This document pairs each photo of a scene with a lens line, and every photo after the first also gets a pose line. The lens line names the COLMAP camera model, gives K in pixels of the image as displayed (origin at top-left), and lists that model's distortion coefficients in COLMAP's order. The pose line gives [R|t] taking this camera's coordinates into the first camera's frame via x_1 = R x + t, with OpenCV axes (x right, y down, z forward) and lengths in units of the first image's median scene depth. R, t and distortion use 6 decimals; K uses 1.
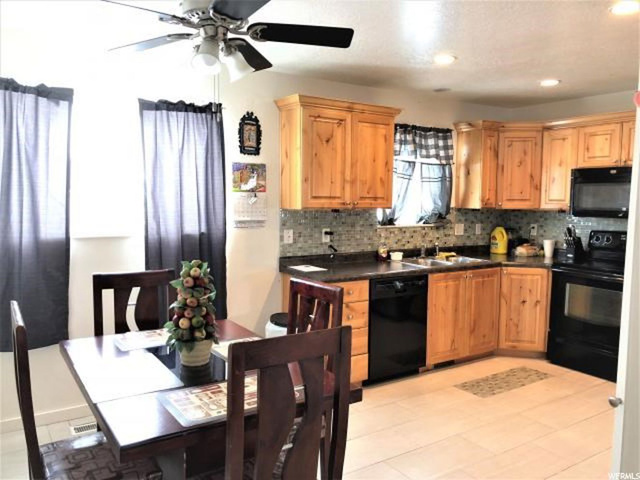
lens RADIAL K [[517.7, 0, 329.3], [0, 517.7, 239.3], [0, 0, 1]] dist [0.072918, -0.092711]
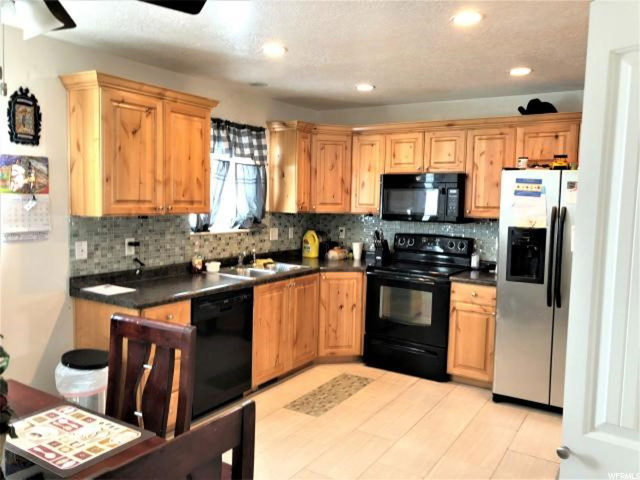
lens RADIAL K [[518.8, 0, 317.6], [0, 518.8, 233.8], [0, 0, 1]] dist [0.071678, -0.091990]
pose [[0.919477, -0.019870, 0.392642, -0.055484], [0.021684, 0.999765, -0.000184, -0.020482], [-0.392546, 0.008683, 0.919691, 0.114220]]
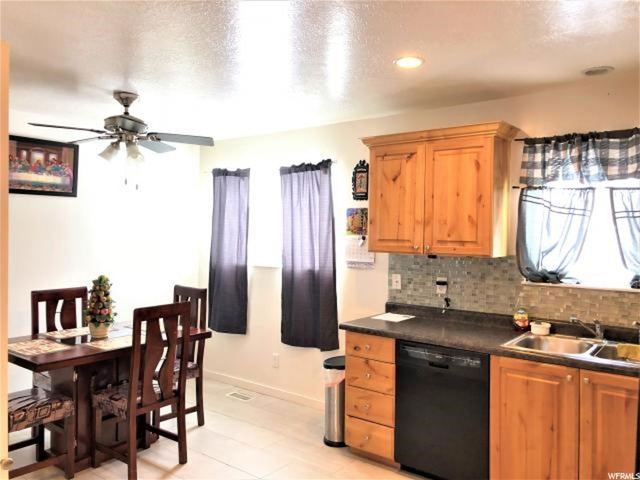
lens RADIAL K [[517.7, 0, 329.3], [0, 517.7, 239.3], [0, 0, 1]] dist [0.072918, -0.092711]
pose [[0.310348, 0.004637, -0.950612, 0.717355], [-0.090267, 0.995613, -0.024613, -0.043680], [0.946328, 0.093448, 0.309405, 0.531383]]
